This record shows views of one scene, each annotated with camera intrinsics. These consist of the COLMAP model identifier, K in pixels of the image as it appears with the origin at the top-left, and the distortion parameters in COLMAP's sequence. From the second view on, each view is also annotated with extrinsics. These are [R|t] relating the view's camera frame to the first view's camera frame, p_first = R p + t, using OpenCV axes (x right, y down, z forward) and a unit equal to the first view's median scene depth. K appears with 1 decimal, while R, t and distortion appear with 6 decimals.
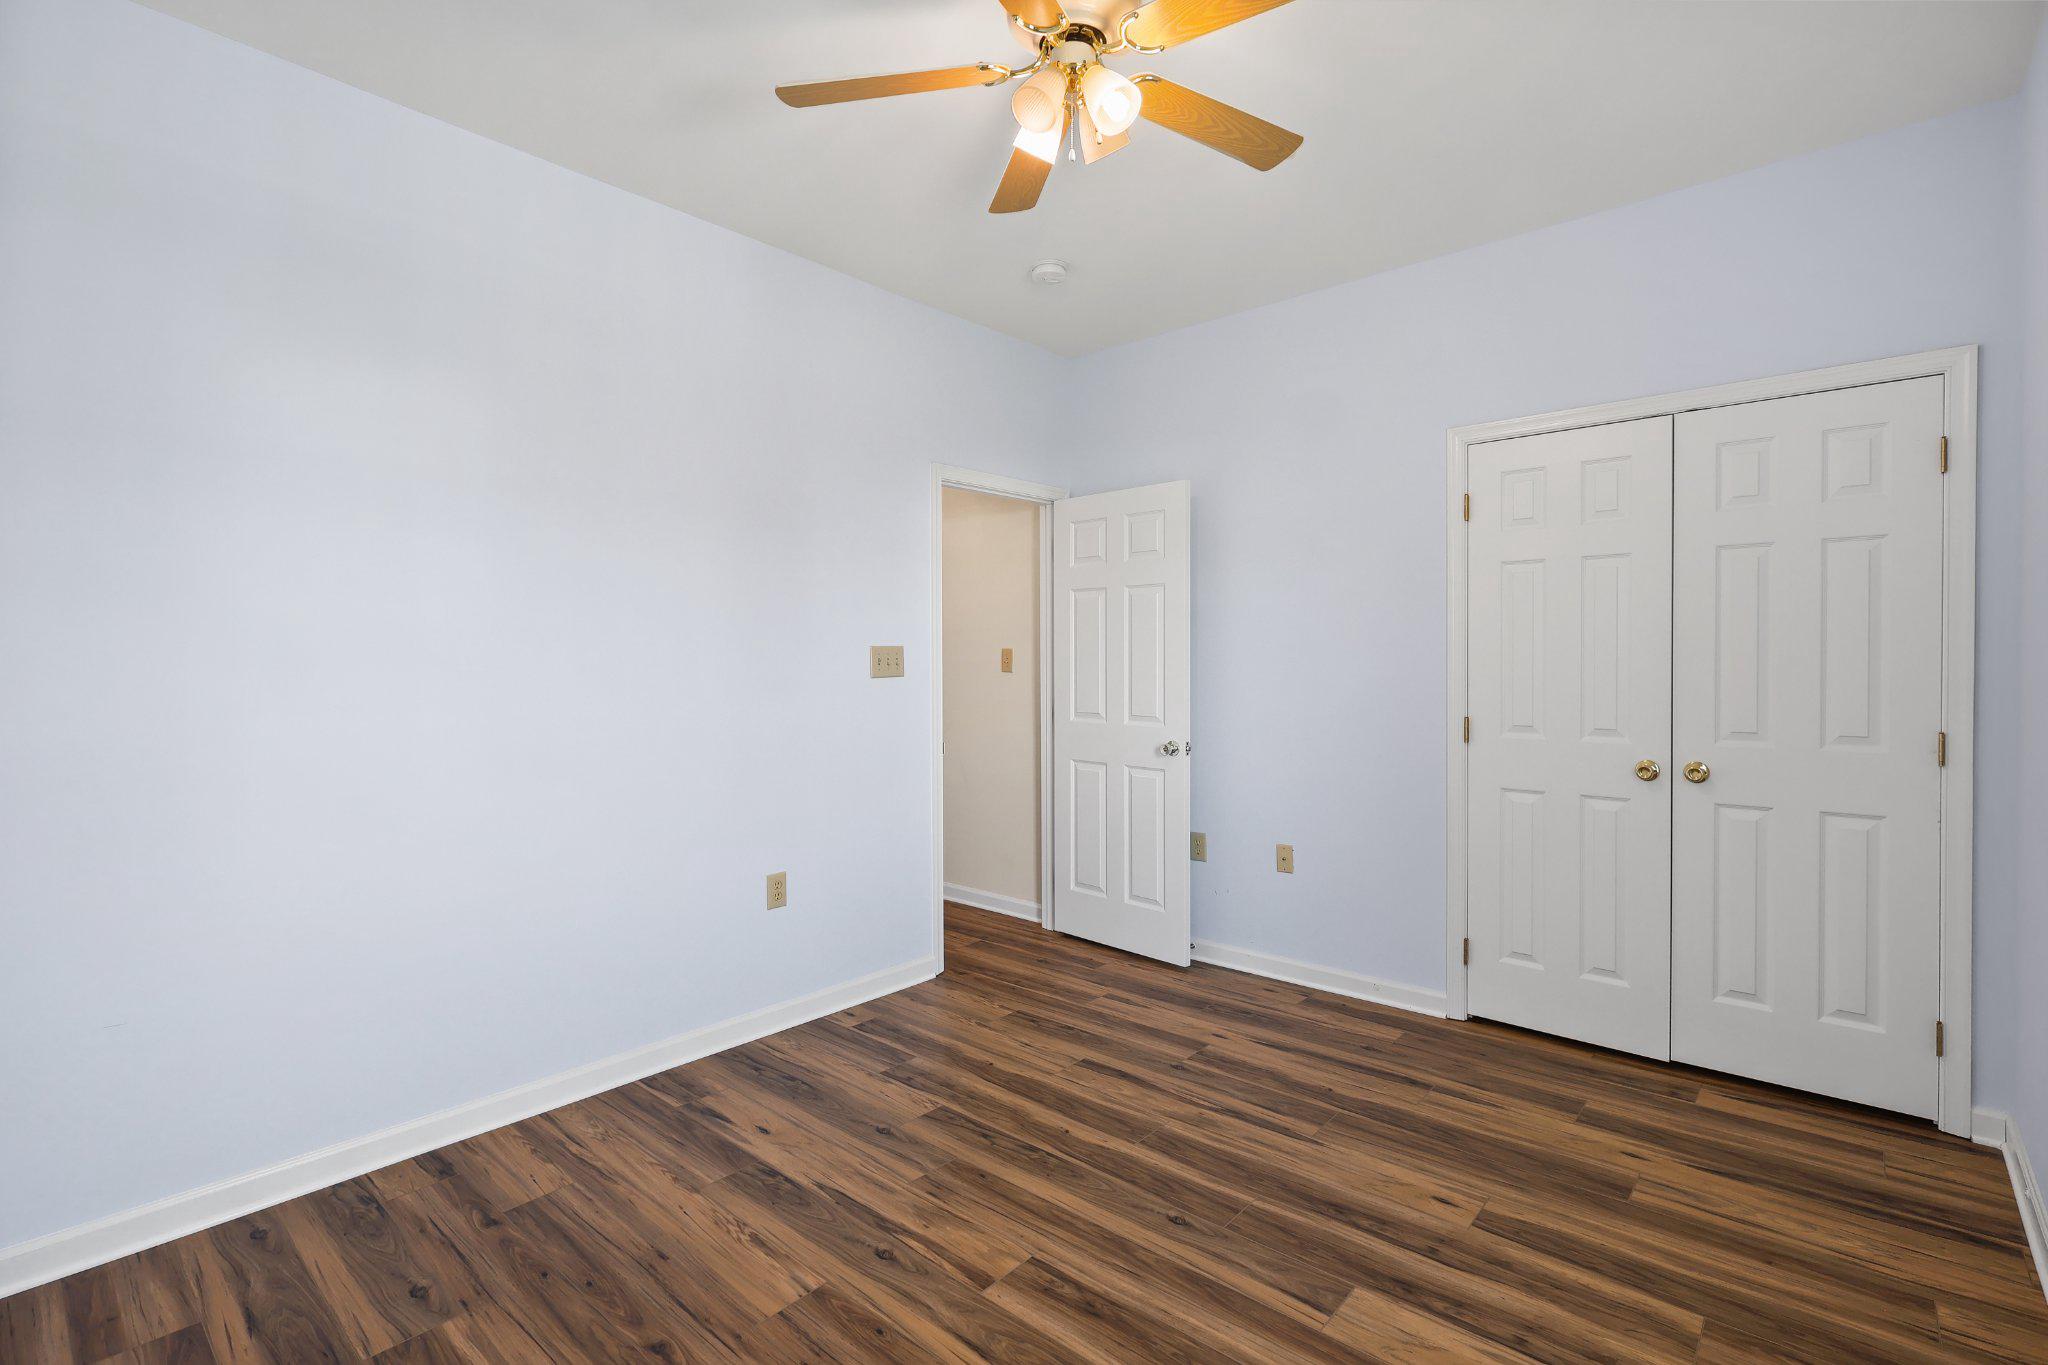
lens RADIAL K [[975.6, 0, 1016.6], [0, 975.6, 677.8], [0, 0, 1]] dist [-0.001103, 0.000071]
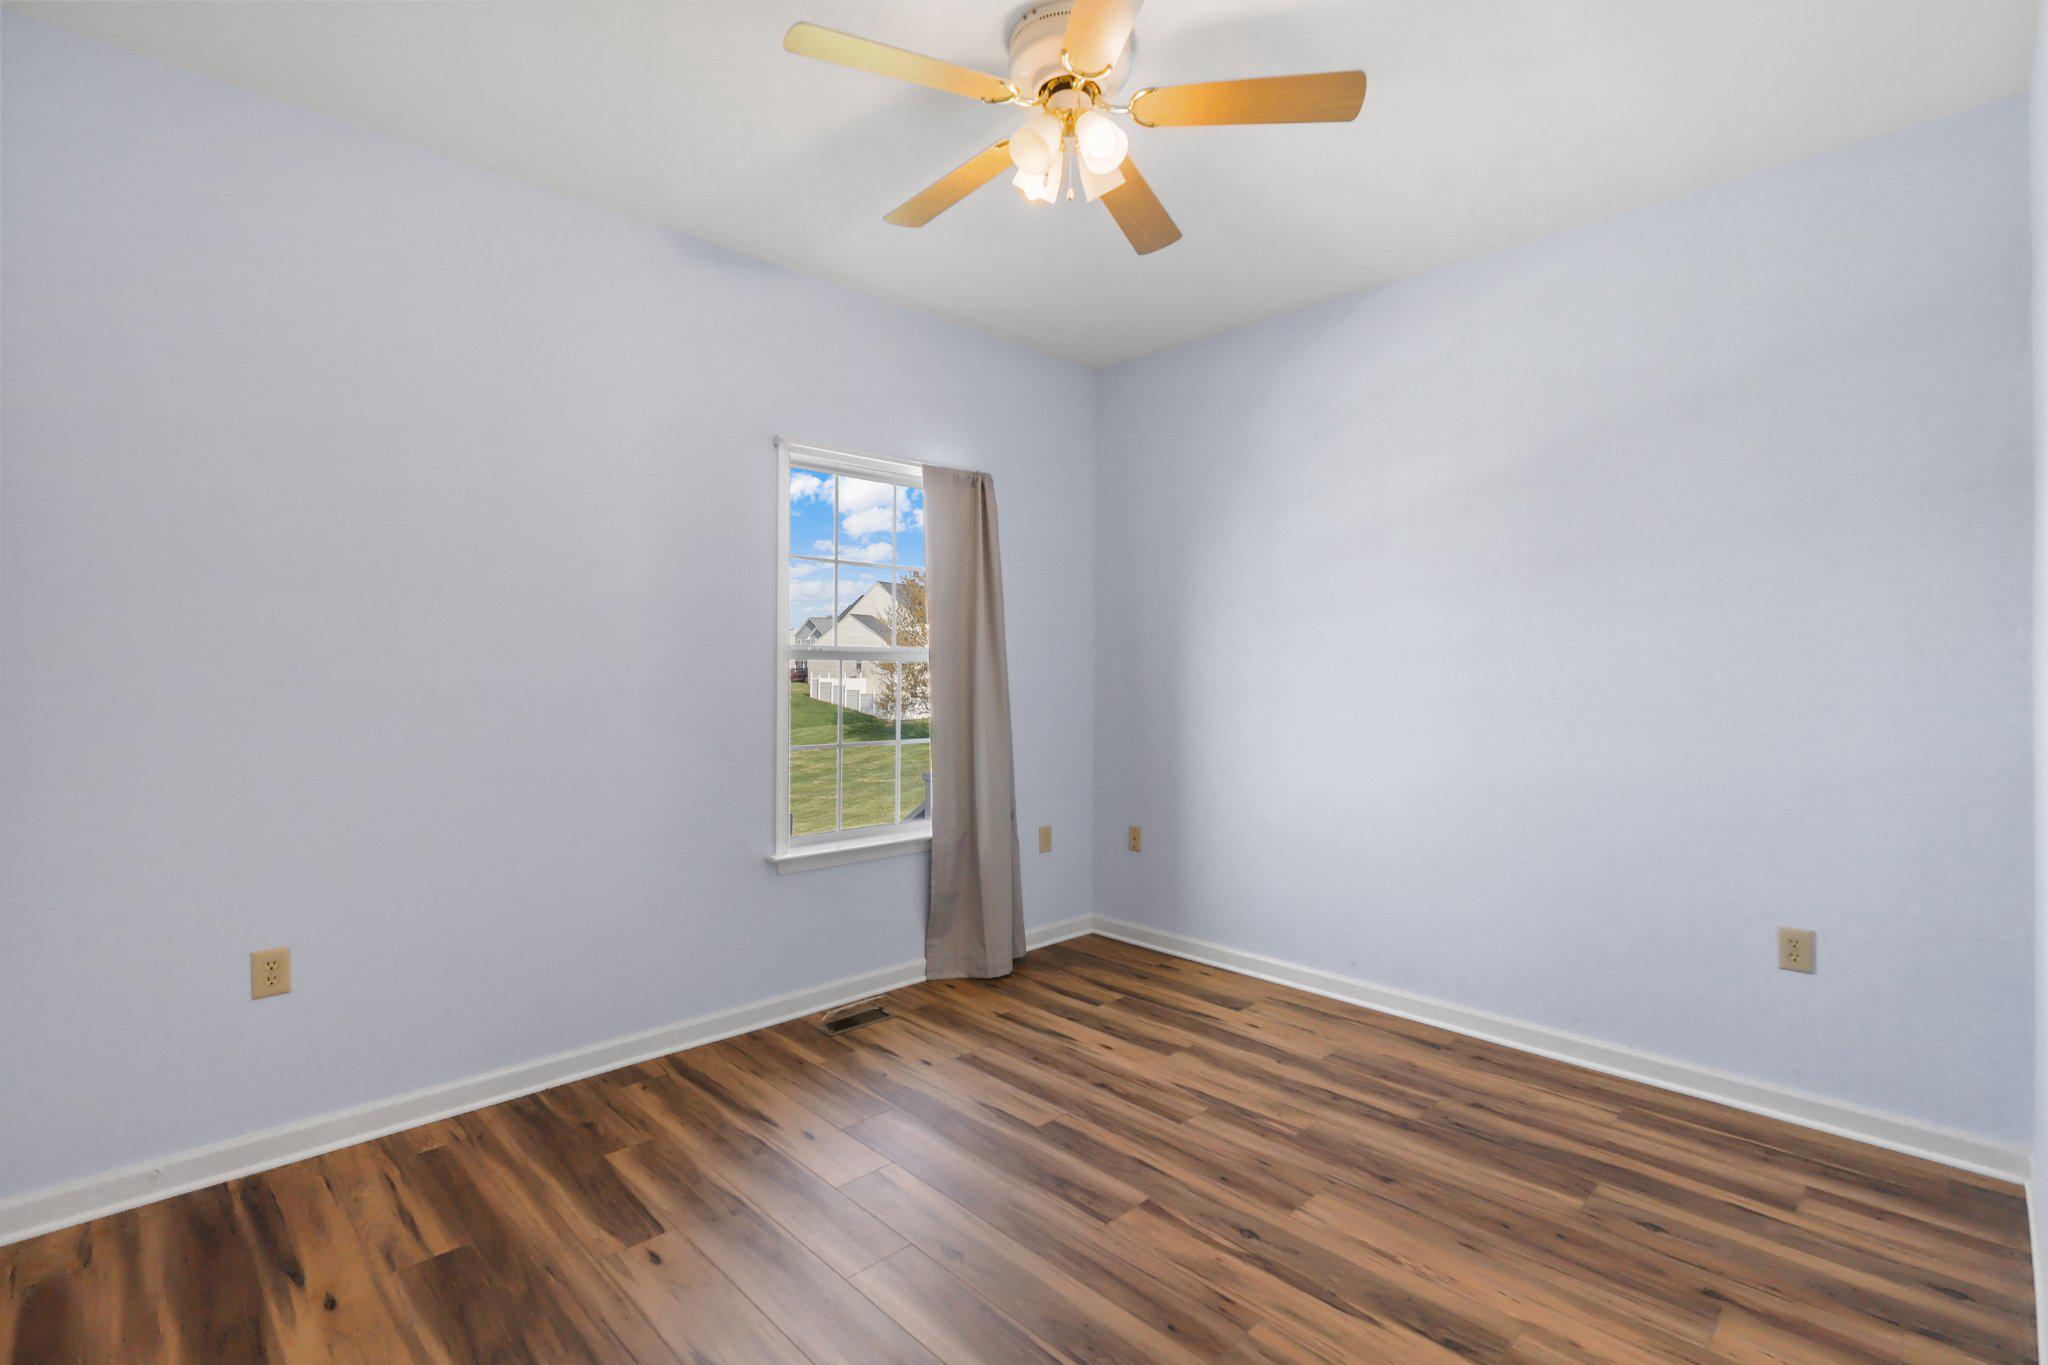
lens RADIAL K [[975.6, 0, 1019.4], [0, 975.6, 667.3], [0, 0, 1]] dist [-0.001103, 0.000071]
pose [[-0.997354, -0.000358, 0.072702, 0.033819], [0.000305, 0.999958, 0.009111, -0.027155], [-0.072702, 0.009109, -0.997312, 2.033110]]
